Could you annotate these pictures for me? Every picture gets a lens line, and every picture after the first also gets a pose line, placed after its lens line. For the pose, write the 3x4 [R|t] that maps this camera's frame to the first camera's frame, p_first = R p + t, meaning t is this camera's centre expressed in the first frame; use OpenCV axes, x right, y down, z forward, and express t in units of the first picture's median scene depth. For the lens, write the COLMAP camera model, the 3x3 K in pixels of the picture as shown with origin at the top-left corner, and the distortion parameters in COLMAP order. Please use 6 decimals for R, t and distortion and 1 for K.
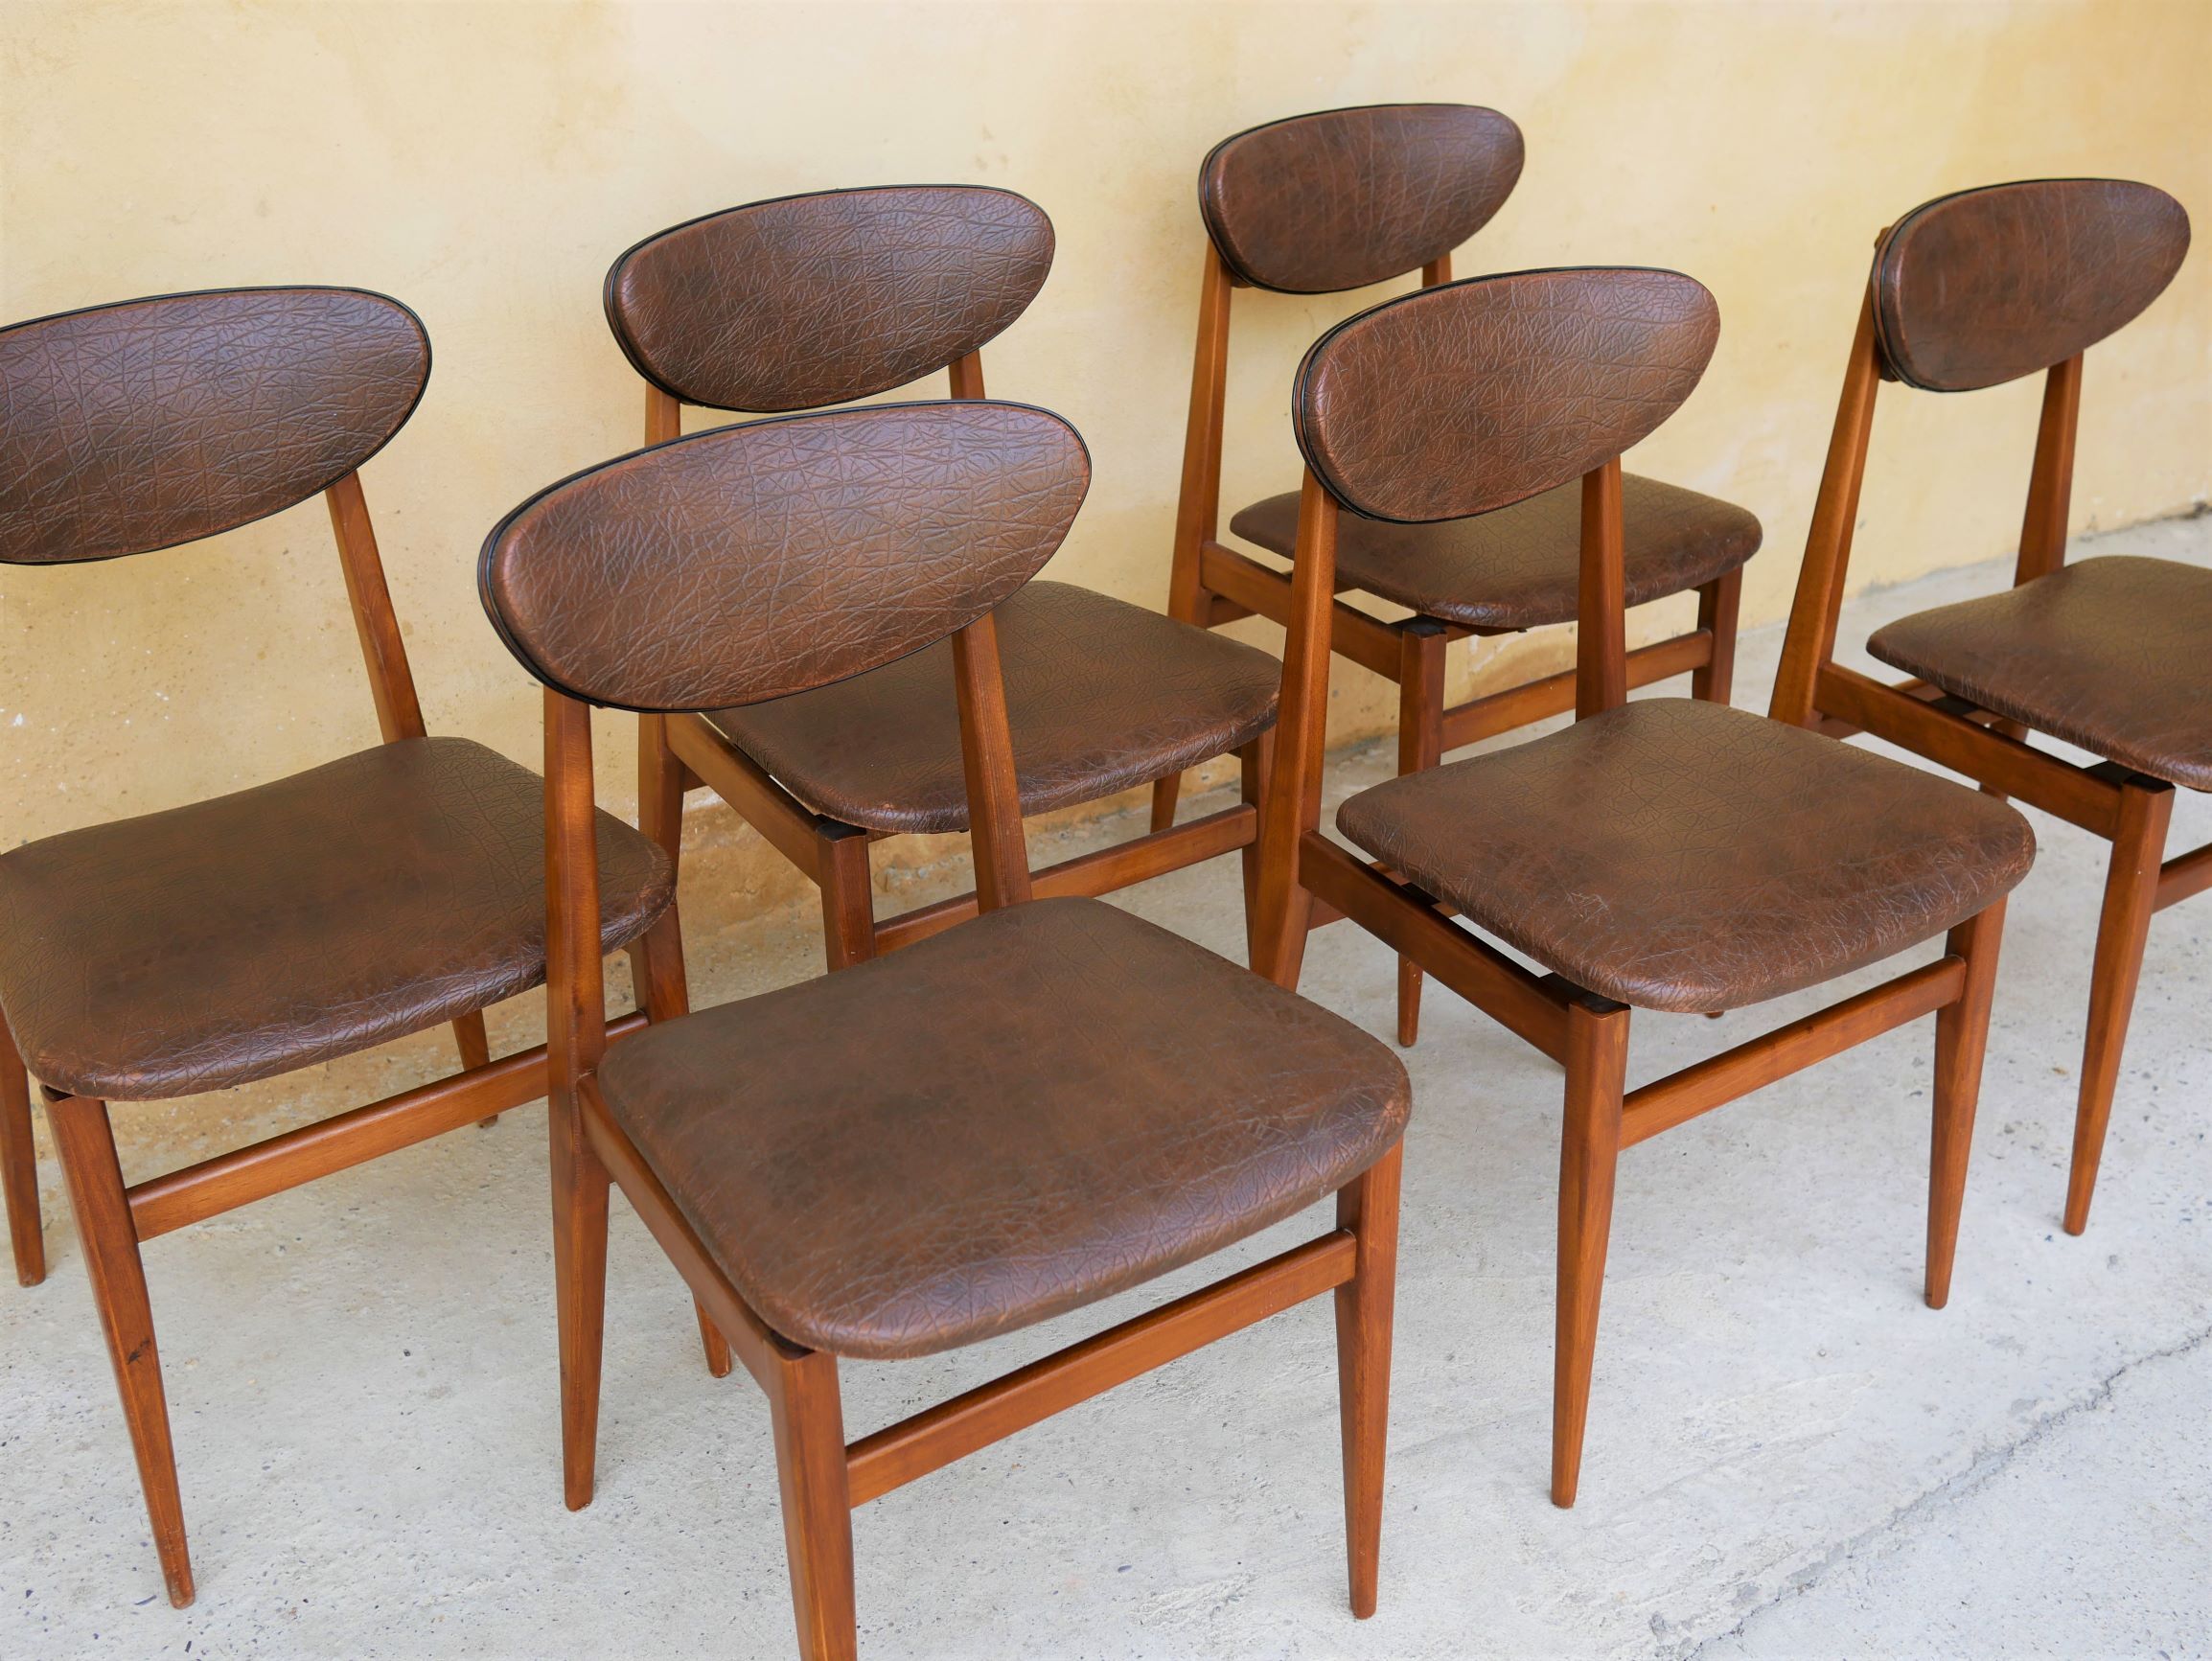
lens RADIAL K [[2481.8, 0, 1105.8], [0, 2481.8, 825.8], [0, 0, 1]] dist [-0.010893, 0.000000]
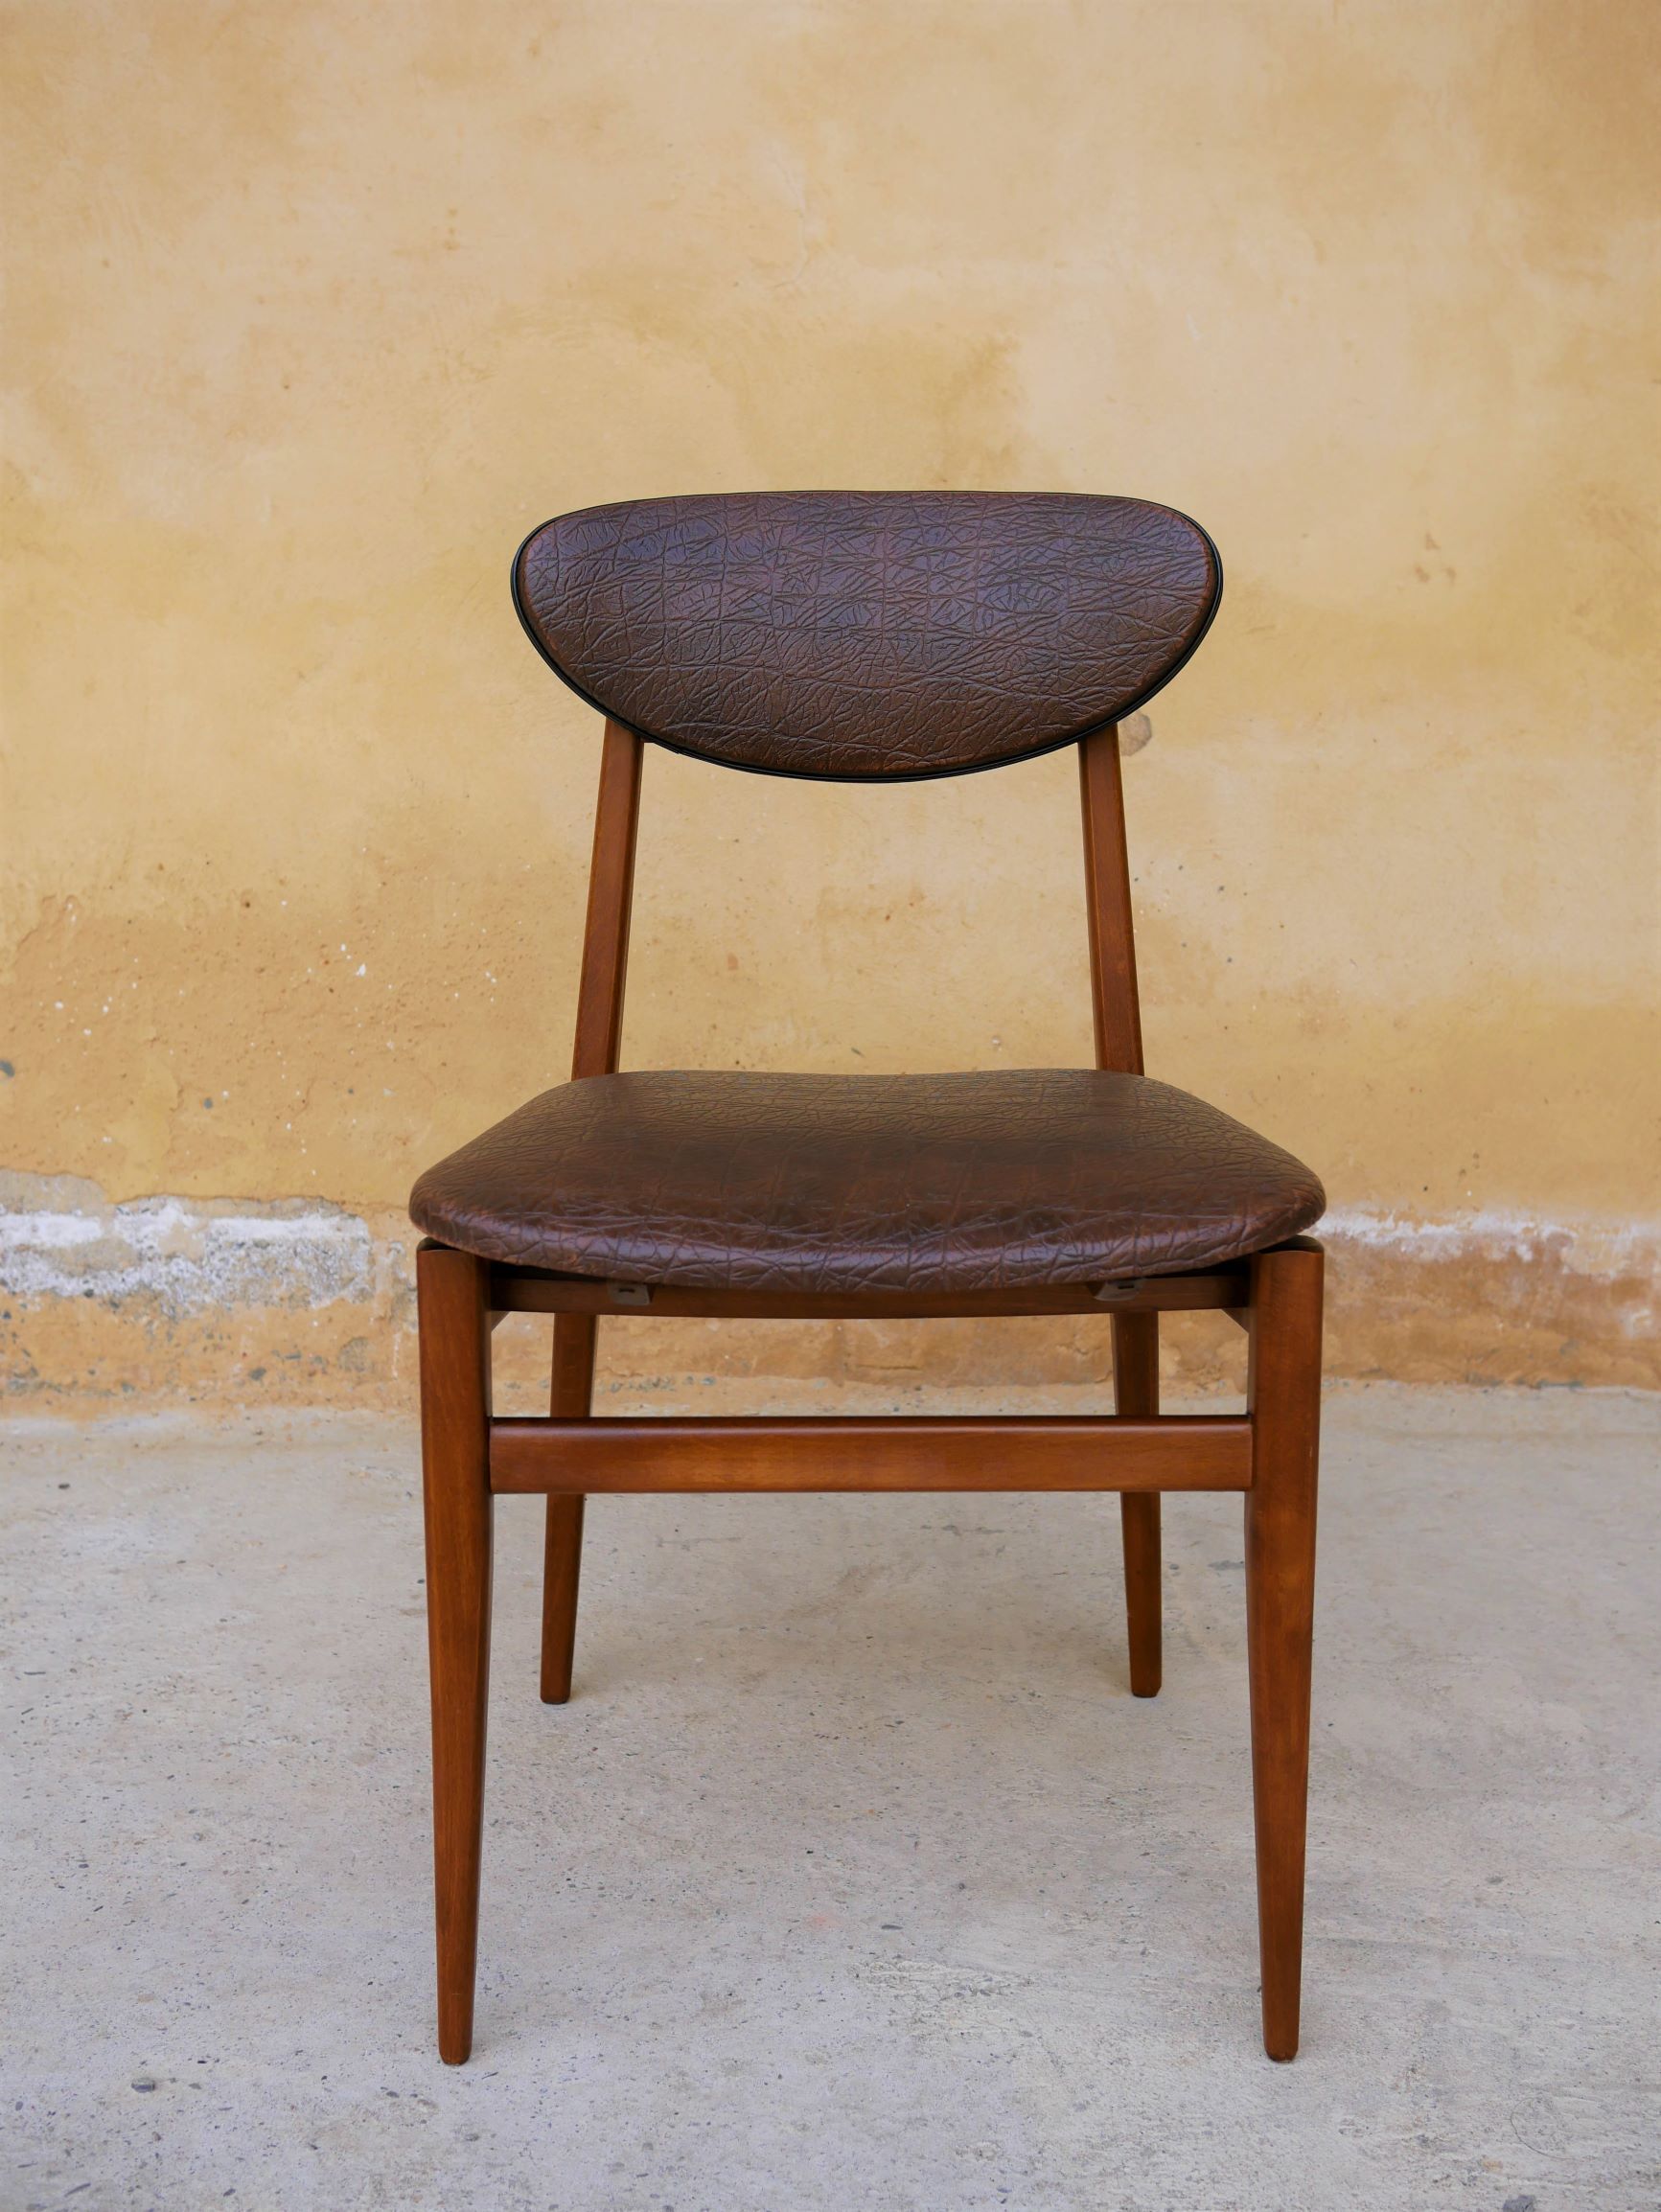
lens RADIAL K [[2481.8, 0, 844.7], [0, 2481.8, 1107.2], [0, 0, 1]] dist [-0.010893, 0.000000]
pose [[0.830128, 0.093354, -0.549703, 0.356283], [-0.246085, 0.946010, -0.210966, 0.200283], [0.500330, 0.310403, 0.808282, 0.254907]]
